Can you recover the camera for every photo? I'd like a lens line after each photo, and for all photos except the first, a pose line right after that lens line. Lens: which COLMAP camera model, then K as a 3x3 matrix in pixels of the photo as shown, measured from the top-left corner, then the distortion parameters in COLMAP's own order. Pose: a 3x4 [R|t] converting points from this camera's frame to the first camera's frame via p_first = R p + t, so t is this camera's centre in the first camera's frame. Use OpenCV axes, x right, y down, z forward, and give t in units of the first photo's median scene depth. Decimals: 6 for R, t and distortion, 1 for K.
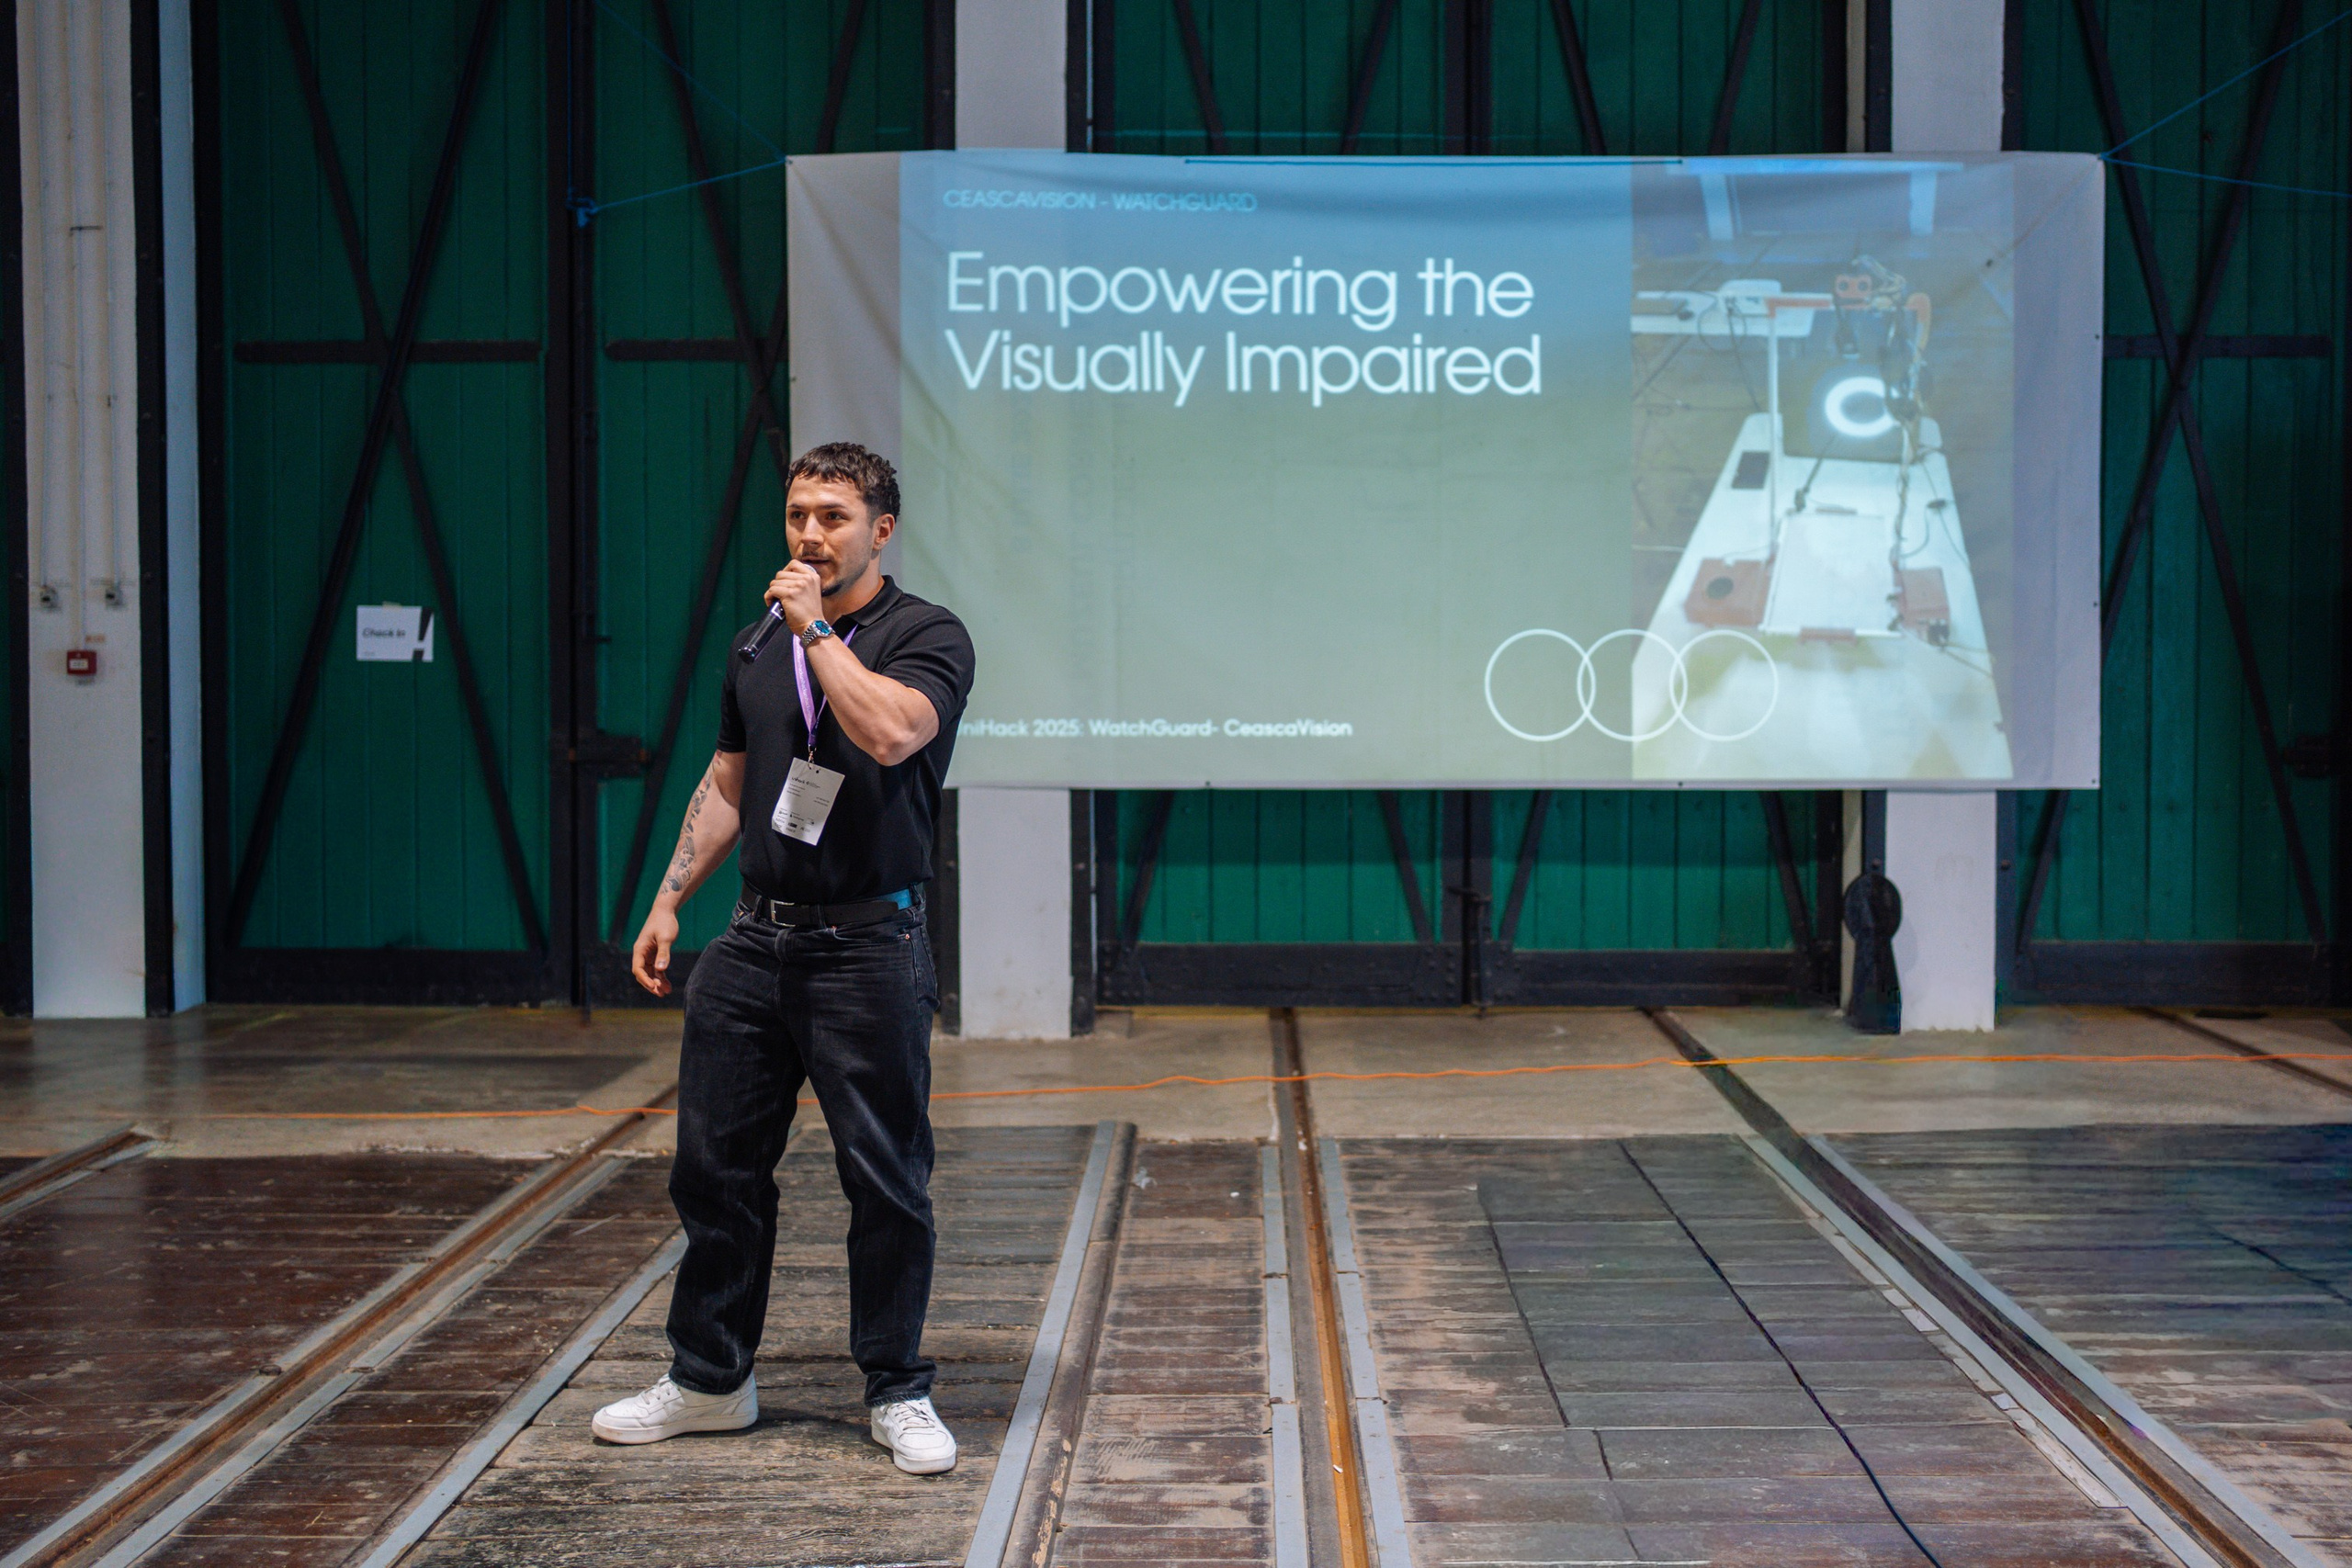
lens RADIAL K [[2606.1, 0, 1237.7], [0, 2606.1, 717.4], [0, 0, 1]] dist [0.004532, 0.060985]
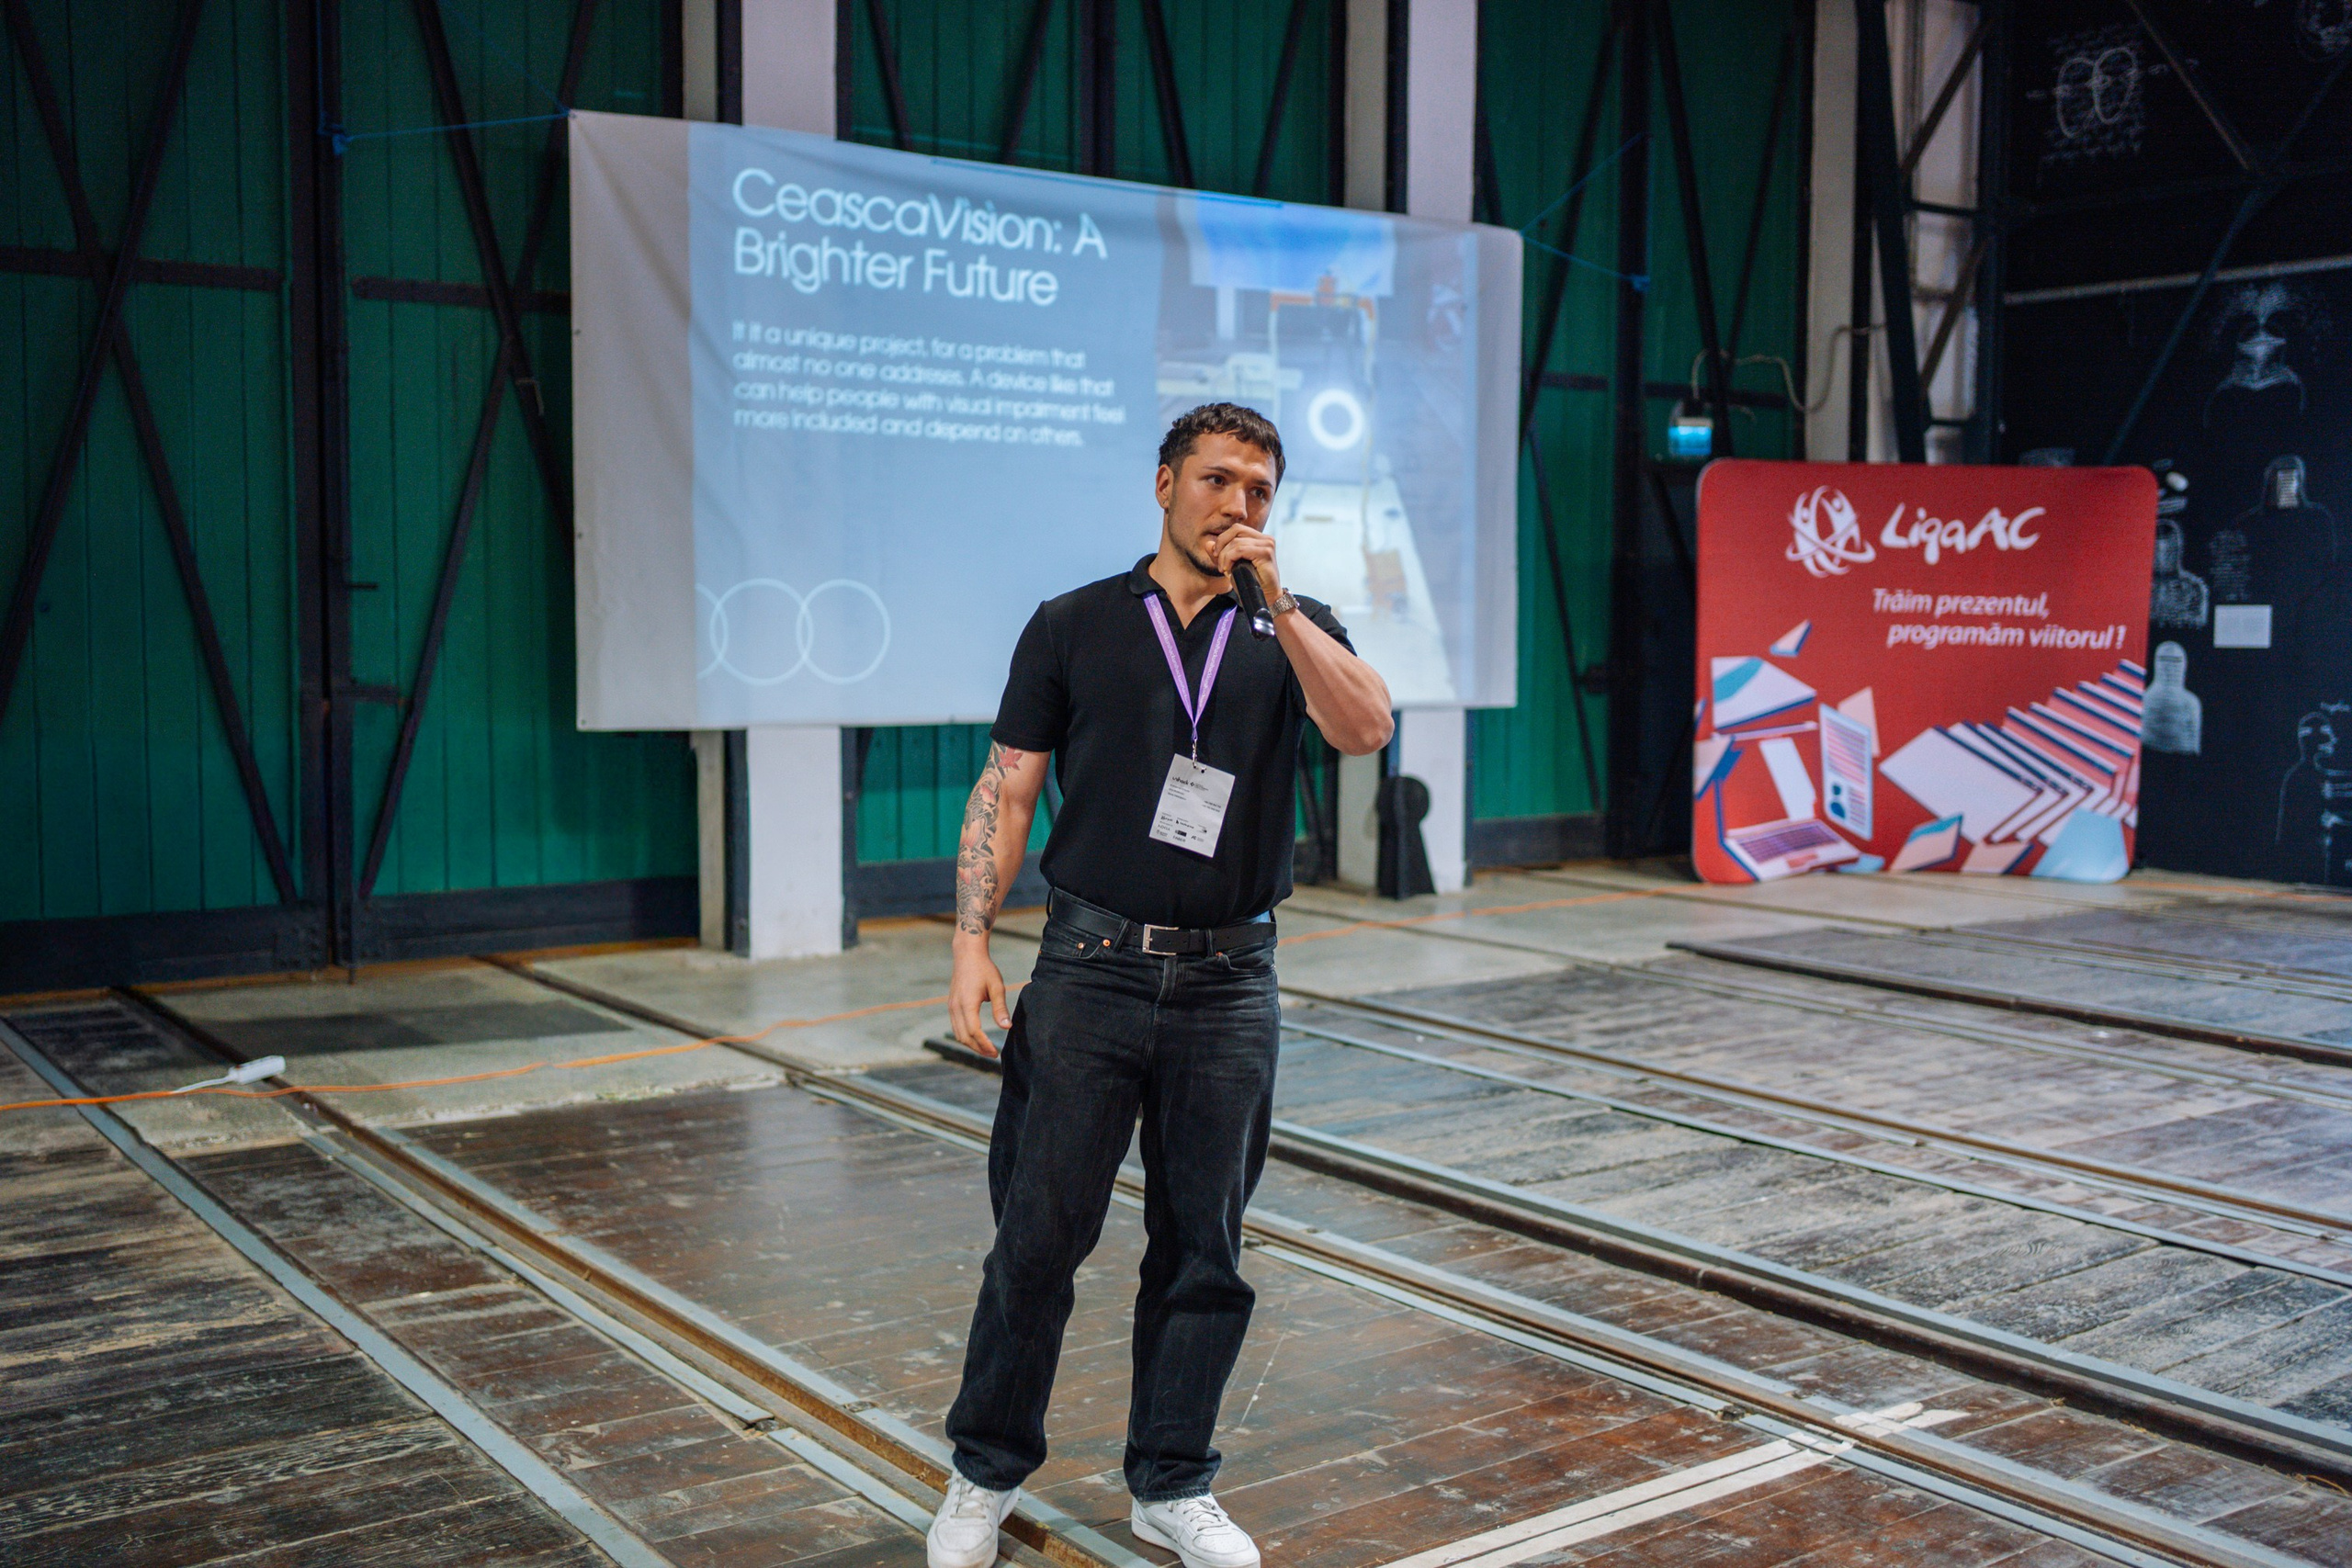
lens RADIAL K [[2384.0, 0, 1171.4], [0, 2384.0, 748.1], [0, 0, 1]] dist [-0.019702, 0.146549]
pose [[0.811749, -0.031915, 0.583133, -0.527944], [0.009742, 0.999107, 0.041120, -0.003067], [-0.583925, -0.027698, 0.811335, 0.103078]]
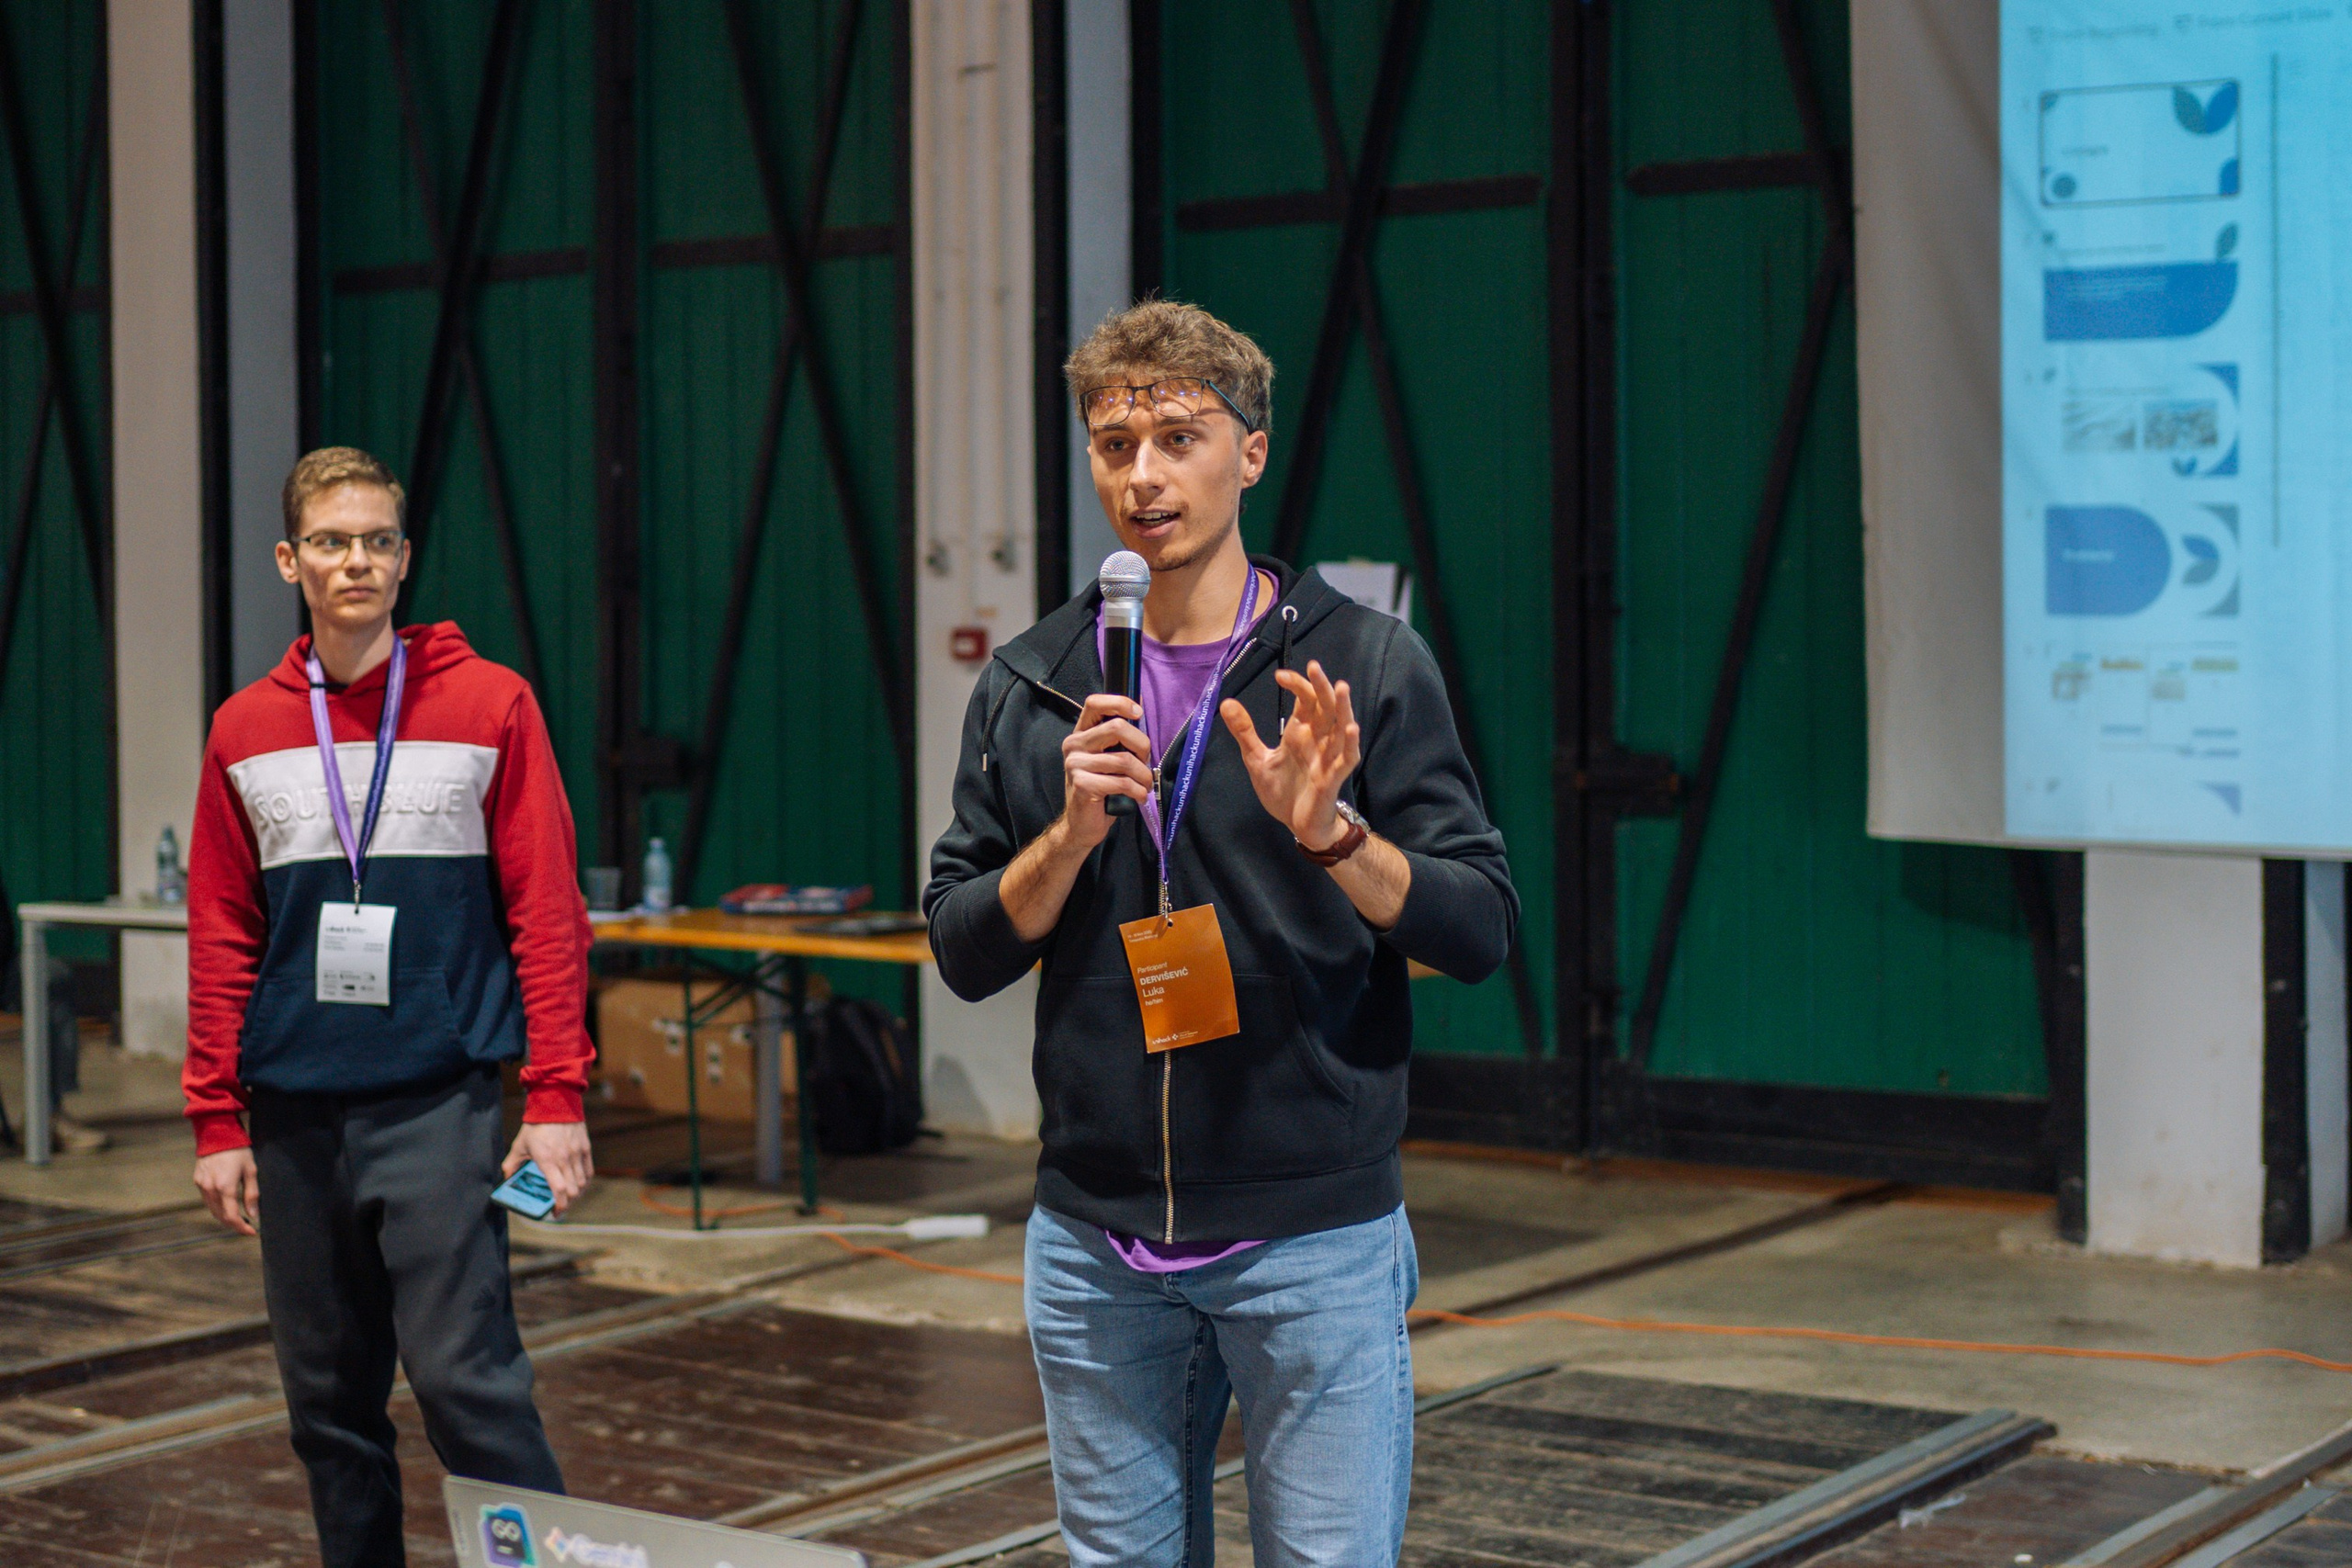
lens RADIAL K [[3898.0, 0, 1126.8], [0, 3898.0, 673.4], [0, 0, 1]] dist [0.001925, -0.034423]
pose [[0.816936, 0.007228, -0.576683, 0.239045], [-0.009392, 0.999956, -0.000772, -0.011860], [0.576652, 0.006047, 0.816968, 0.105239]]
